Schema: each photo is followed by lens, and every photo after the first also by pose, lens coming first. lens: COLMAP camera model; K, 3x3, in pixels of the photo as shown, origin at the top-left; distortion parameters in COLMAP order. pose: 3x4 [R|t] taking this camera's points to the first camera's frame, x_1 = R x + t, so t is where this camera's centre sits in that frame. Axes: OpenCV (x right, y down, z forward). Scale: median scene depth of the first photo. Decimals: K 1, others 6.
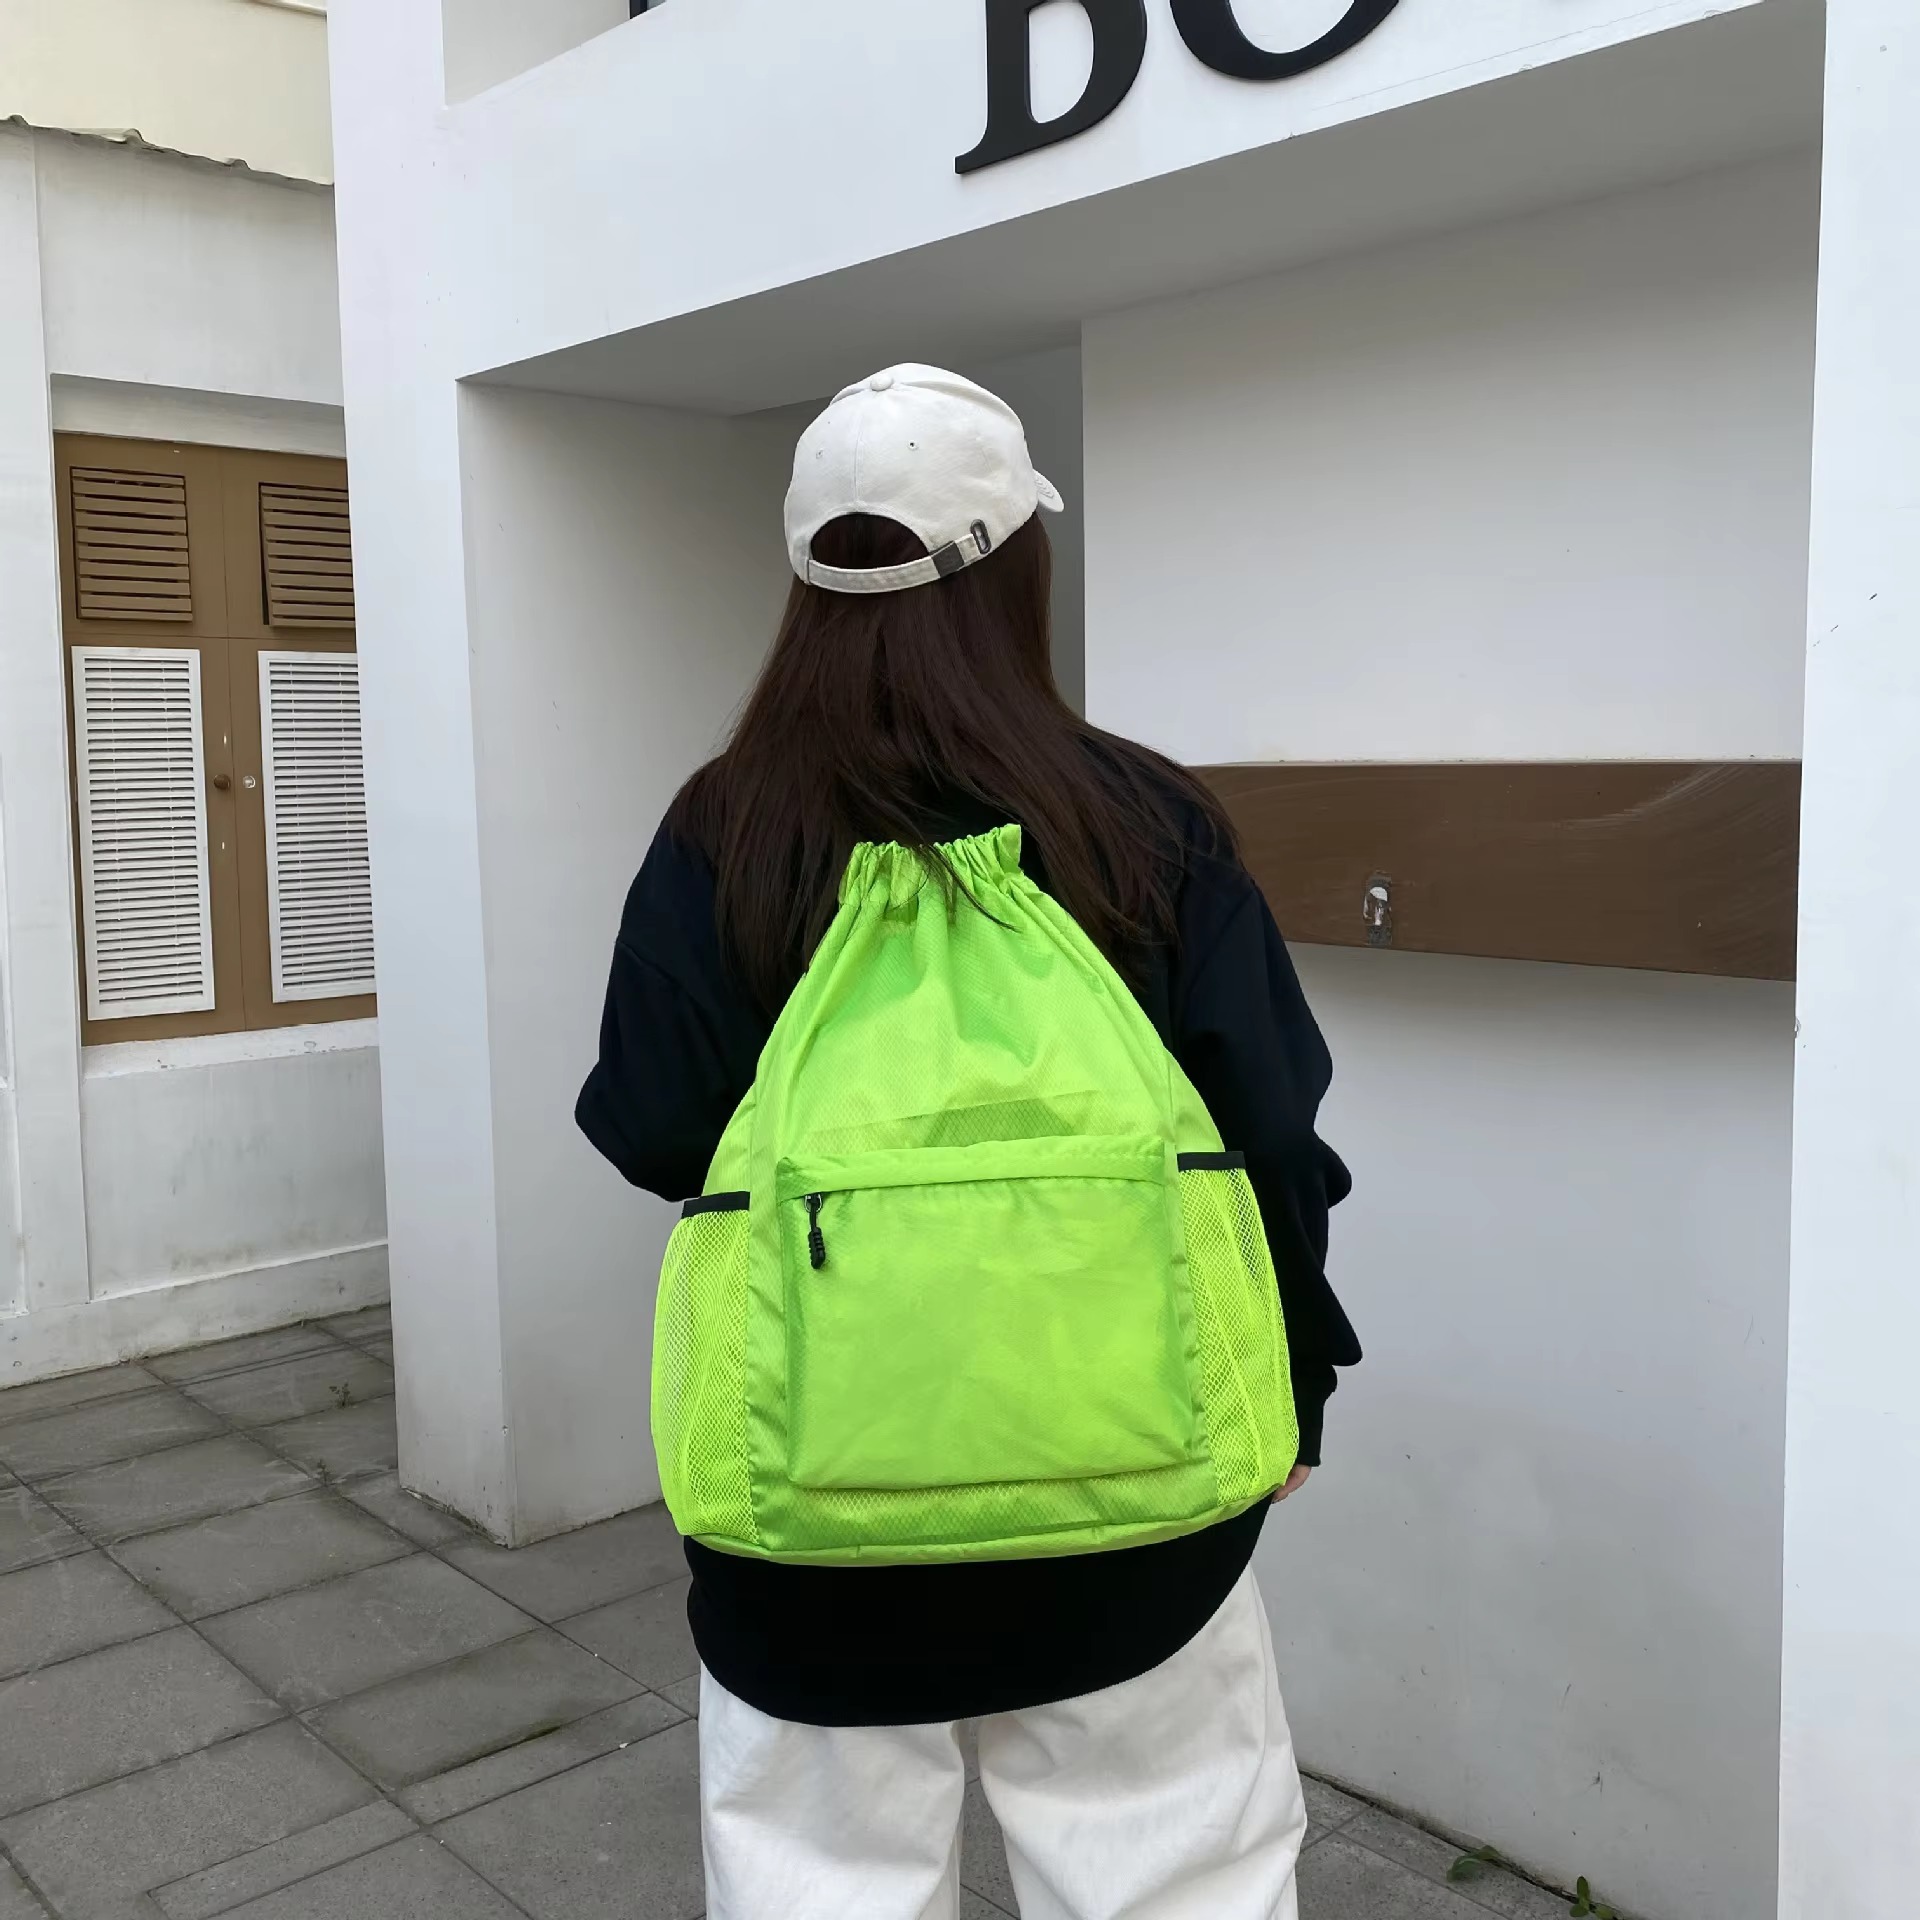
lens RADIAL K [[1948.8, 0, 973.0], [0, 1948.8, 914.2], [0, 0, 1]] dist [-0.000481, 0.000000]
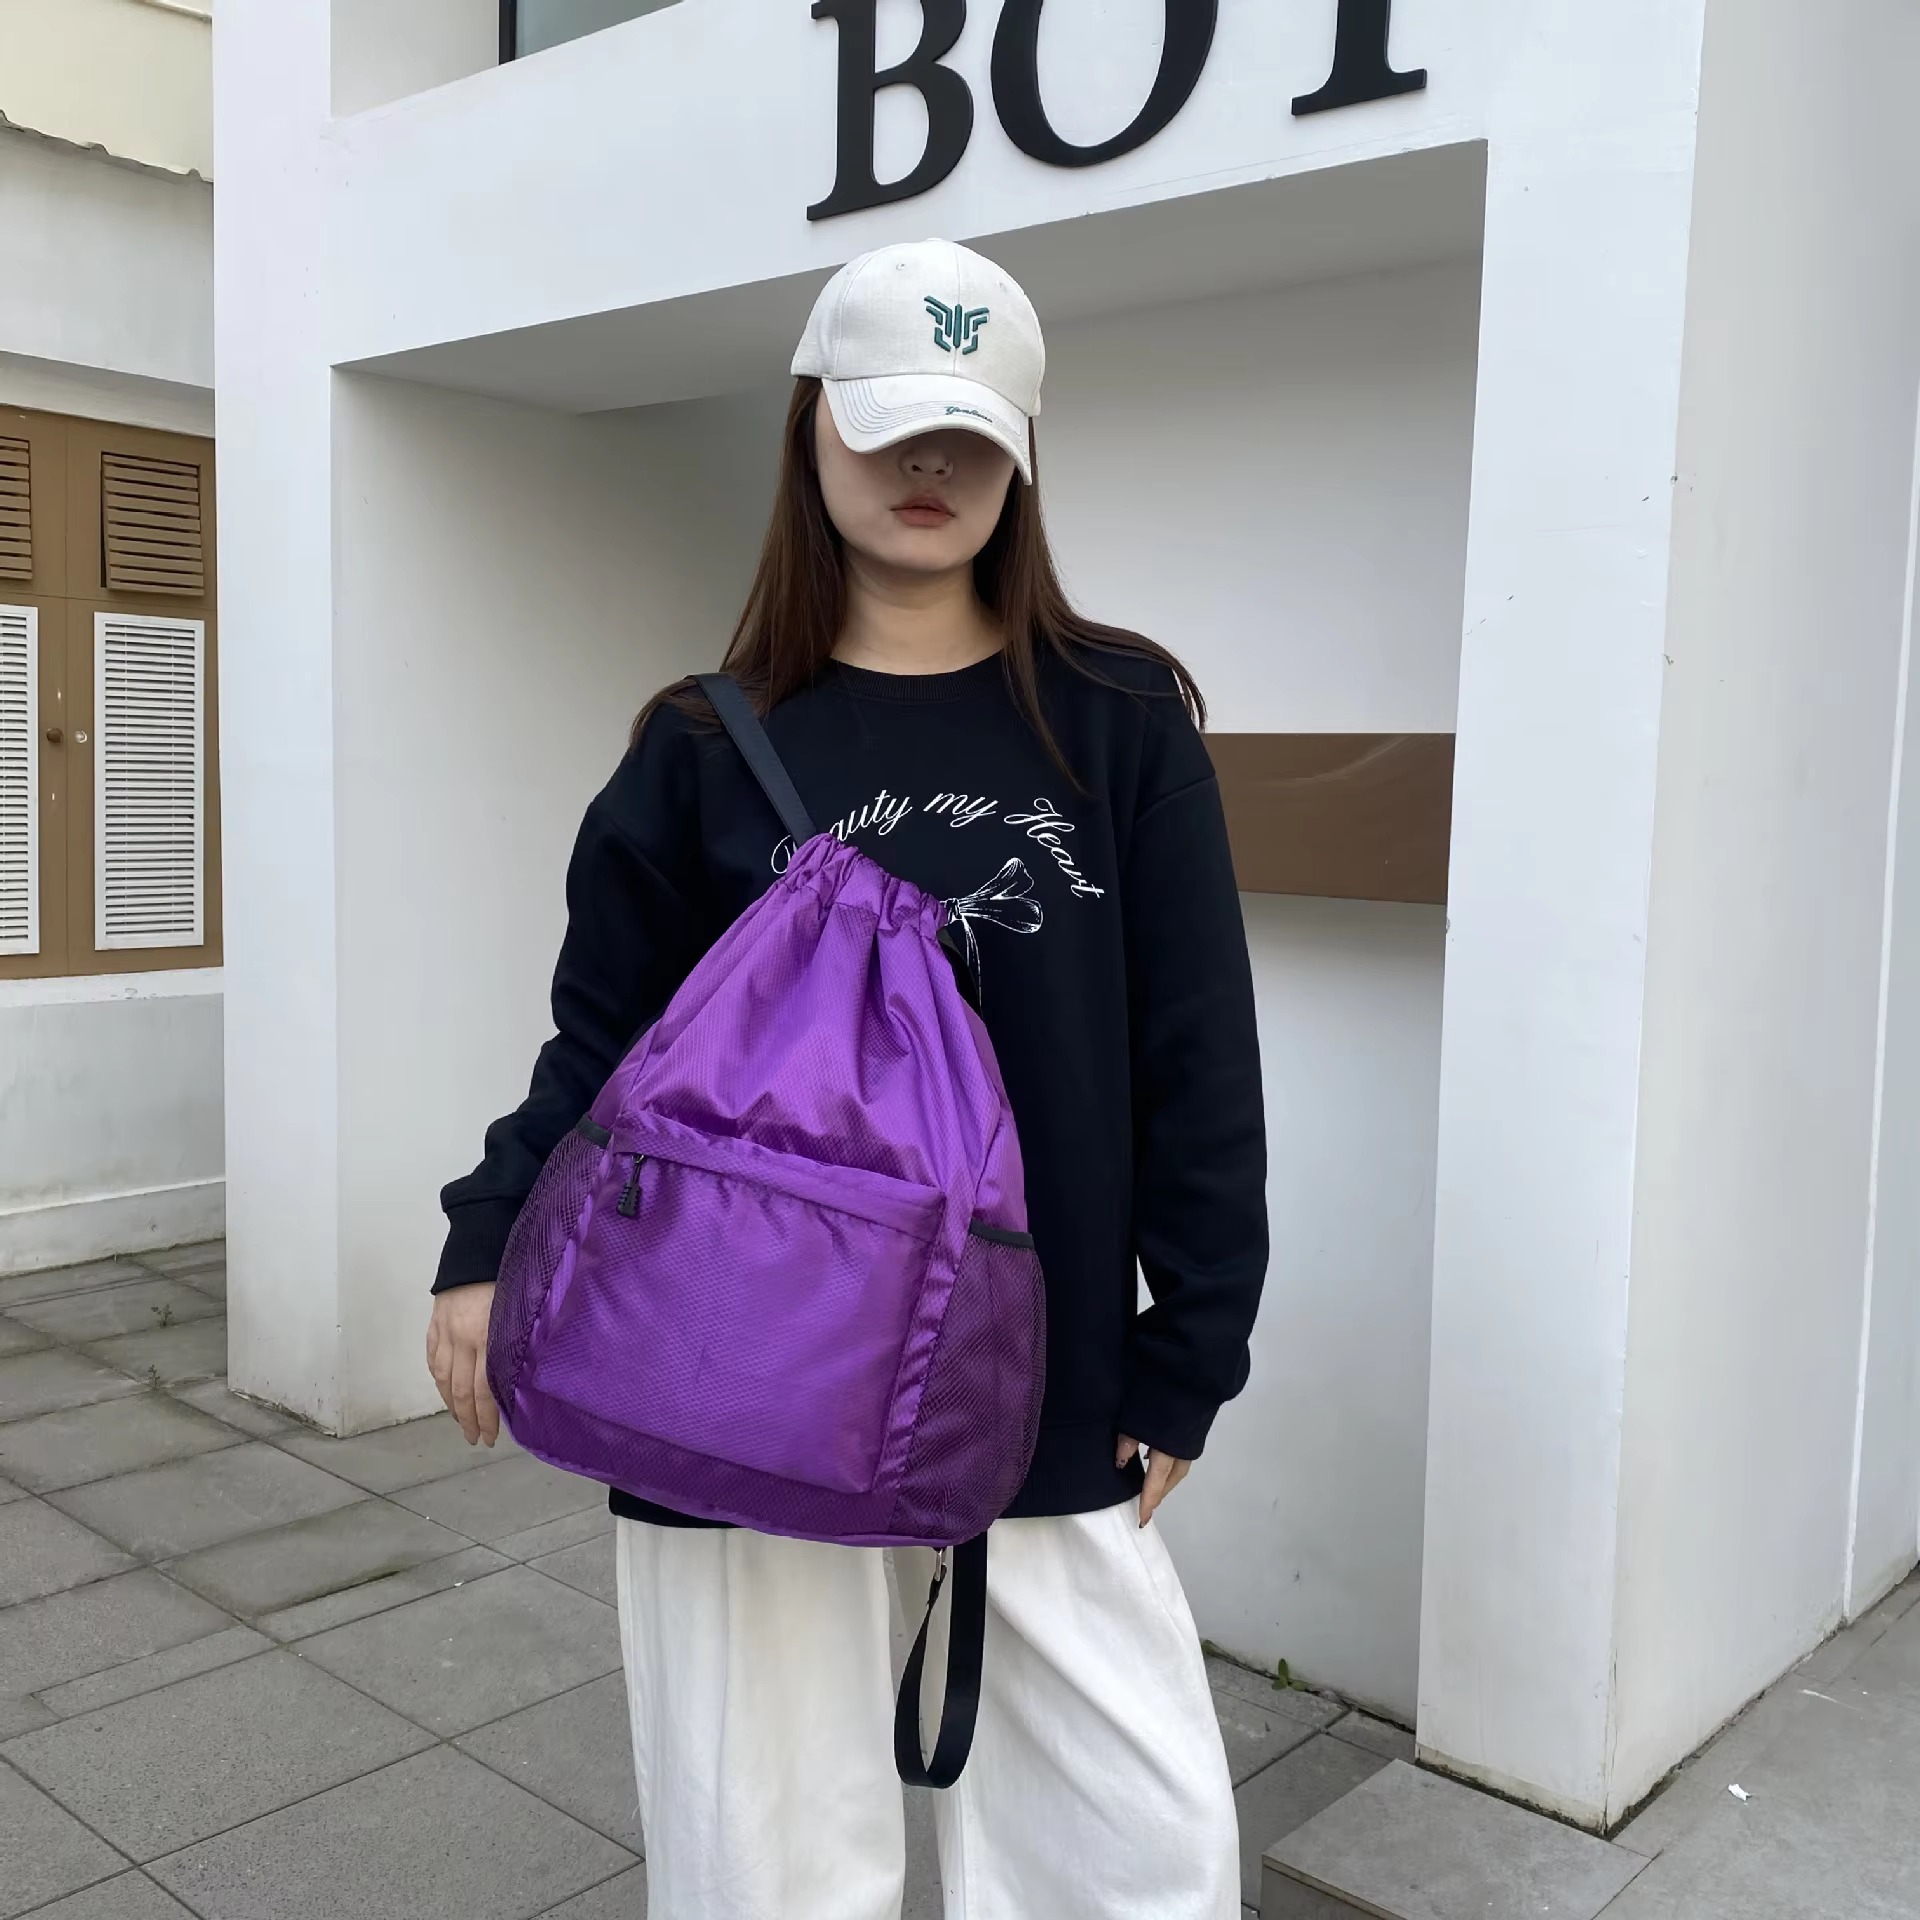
lens RADIAL K [[1948.8, 0, 971.3], [0, 1948.8, 905.2], [0, 0, 1]] dist [-0.000481, 0.000000]
pose [[0.992836, 0.032263, 0.115051, -0.023708], [-0.030388, 0.999376, -0.018016, 0.039650], [-0.115560, 0.014391, 0.993196, -0.132658]]
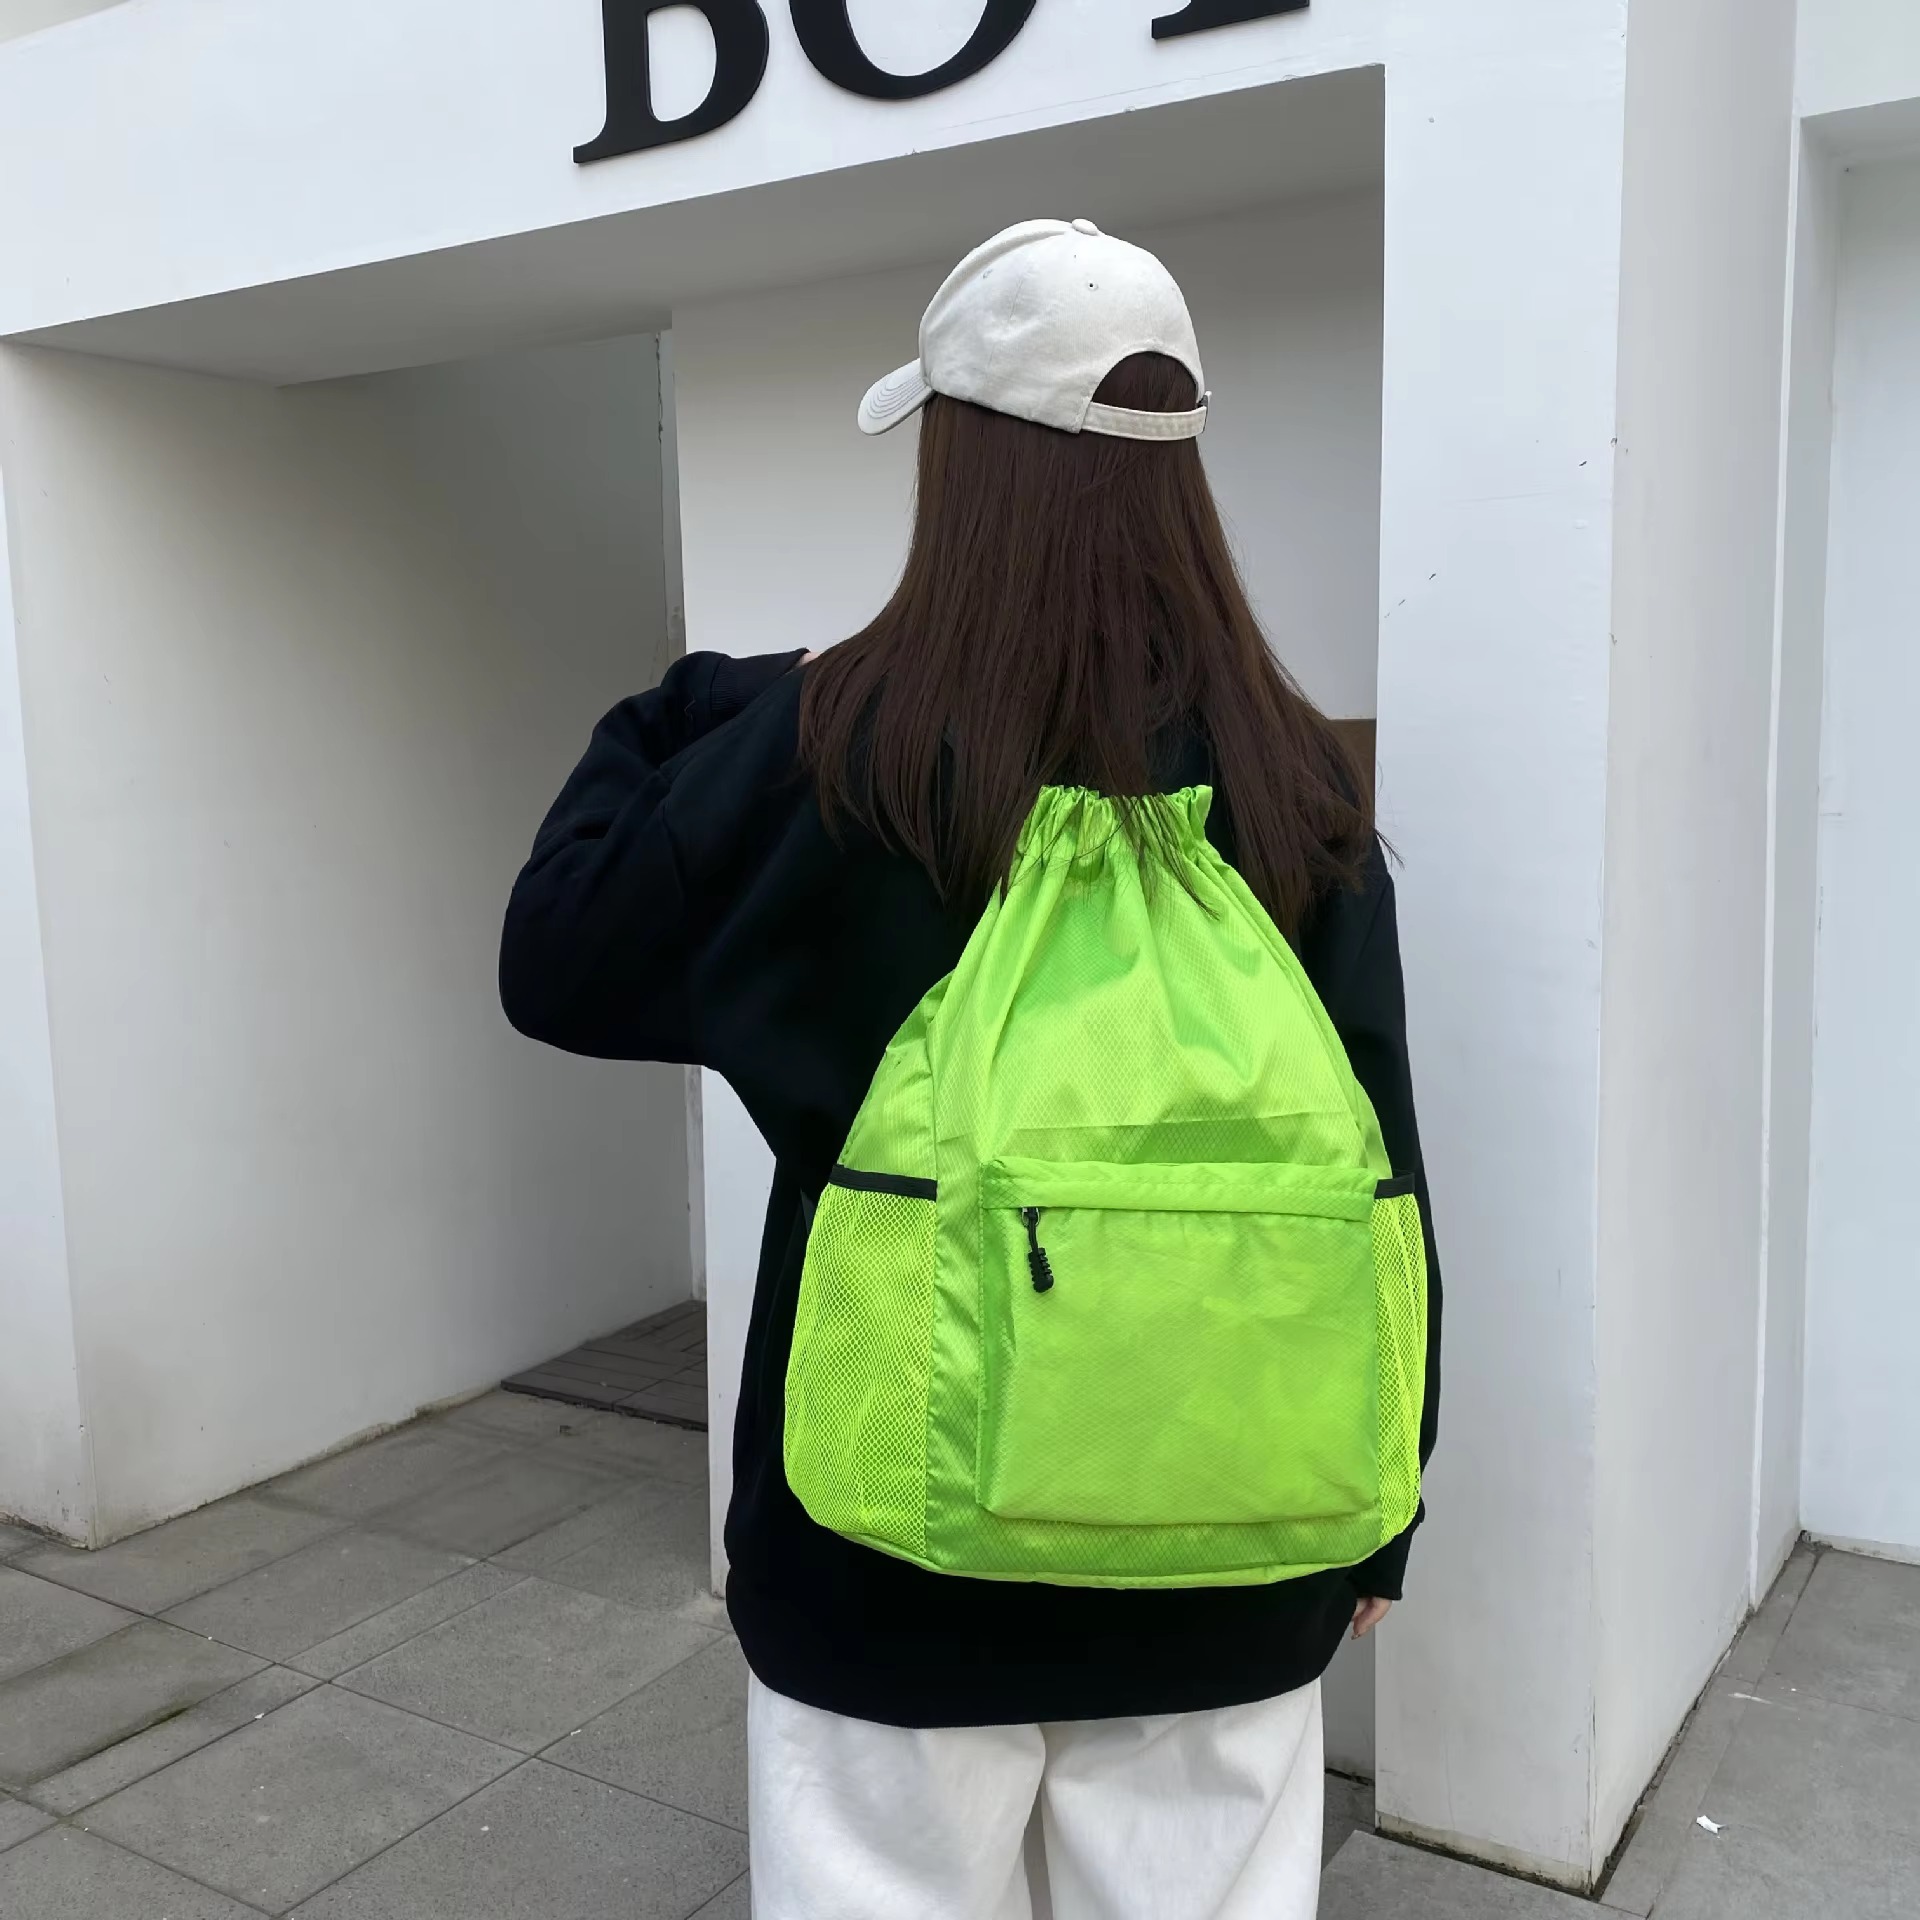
lens RADIAL K [[1948.8, 0, 930.8], [0, 1948.8, 929.3], [0, 0, 1]] dist [-0.000481, 0.000000]
pose [[0.966980, -0.031679, 0.252877, -0.073230], [0.028561, 0.999464, 0.015992, 0.013801], [-0.253249, -0.008241, 0.967366, -0.044791]]
